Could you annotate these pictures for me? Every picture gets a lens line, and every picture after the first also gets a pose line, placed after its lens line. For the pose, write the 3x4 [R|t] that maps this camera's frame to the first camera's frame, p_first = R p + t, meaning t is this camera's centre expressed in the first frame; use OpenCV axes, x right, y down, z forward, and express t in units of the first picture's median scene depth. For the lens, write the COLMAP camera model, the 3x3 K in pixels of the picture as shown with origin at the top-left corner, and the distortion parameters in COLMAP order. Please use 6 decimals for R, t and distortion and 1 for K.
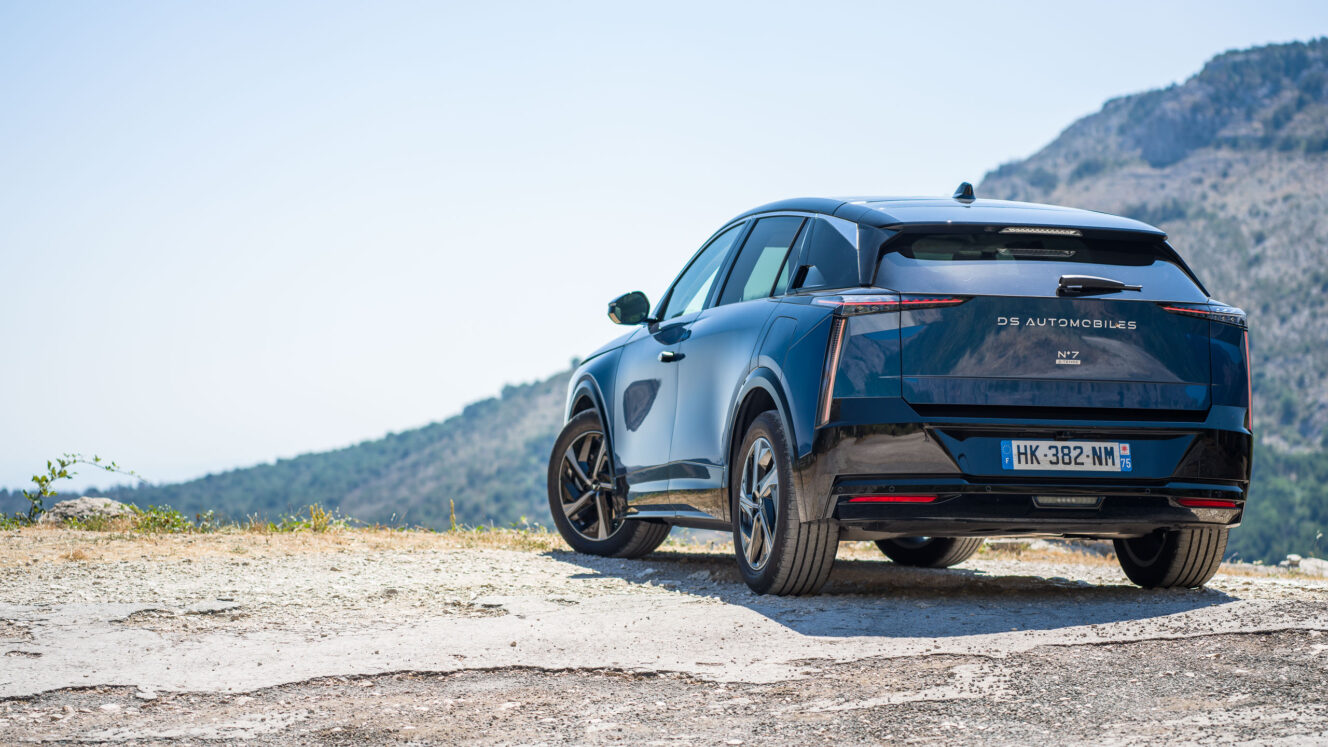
lens RADIAL K [[3233.2, 0, 664.0], [0, 3233.2, 373.5], [0, 0, 1]] dist [-0.027135, 0.055506]
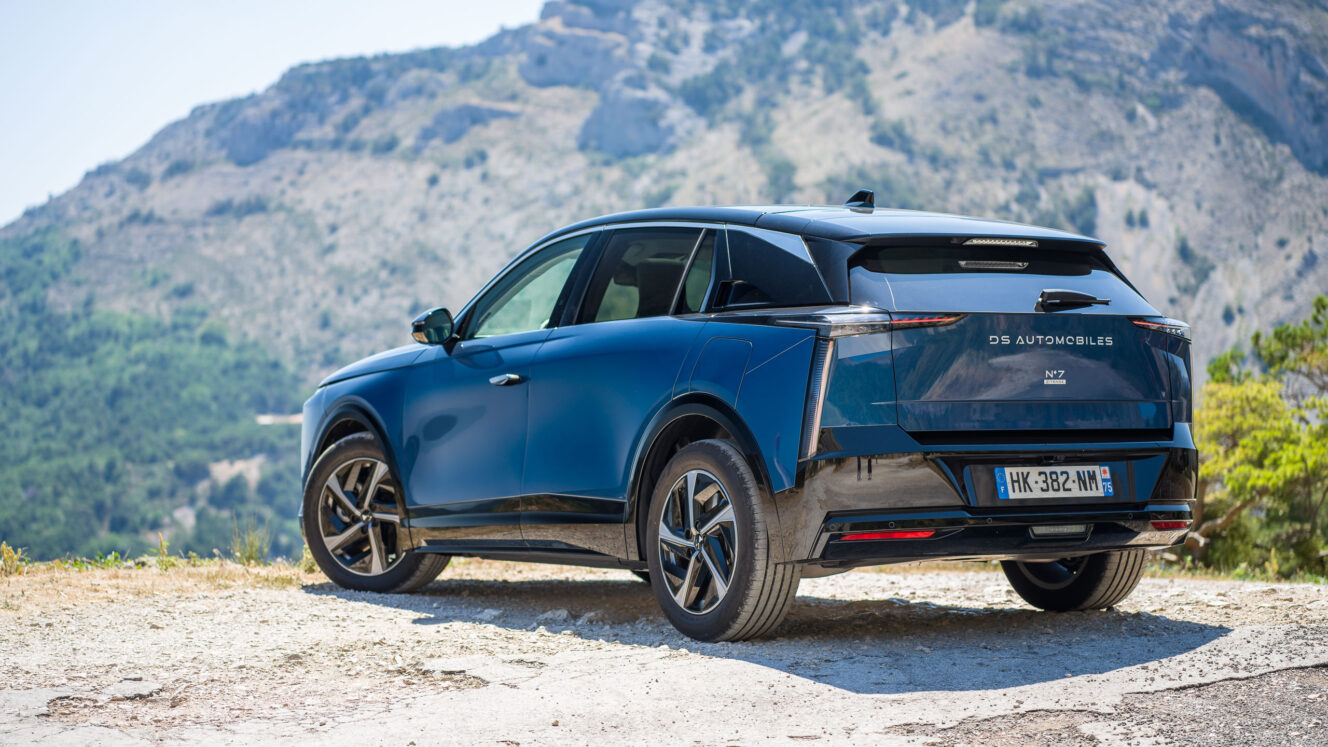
lens RADIAL K [[2871.3, 0, 664.0], [0, 2871.3, 373.5], [0, 0, 1]] dist [-0.010889, -0.507988]
pose [[0.959379, -0.022001, 0.281263, -0.210818], [0.020137, 0.999752, 0.009516, -0.015656], [-0.281402, -0.003466, 0.959584, 0.224653]]
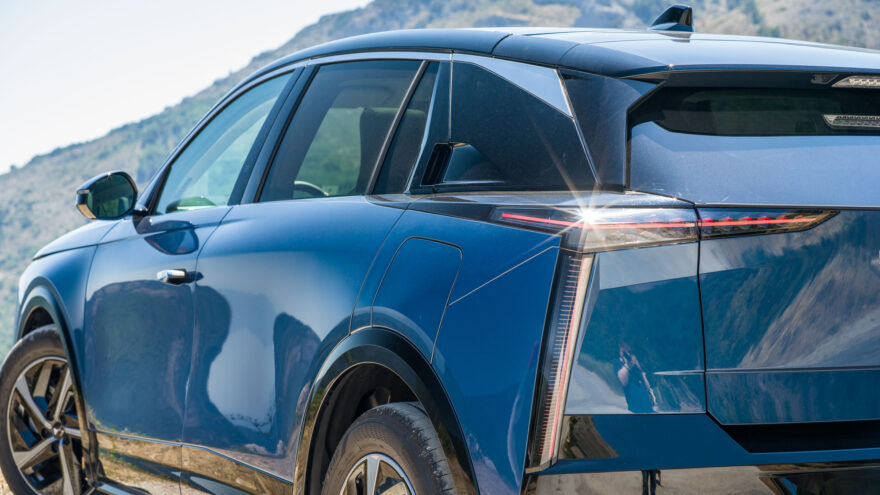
lens RADIAL K [[1902.7, 0, 440.0], [0, 1902.7, 247.5], [0, 0, 1]] dist [-0.010889, -0.507988]
pose [[0.981258, -0.013547, 0.192221, -0.022605], [0.006333, 0.999254, 0.038097, -0.028631], [-0.192594, -0.036165, 0.980612, 0.689177]]
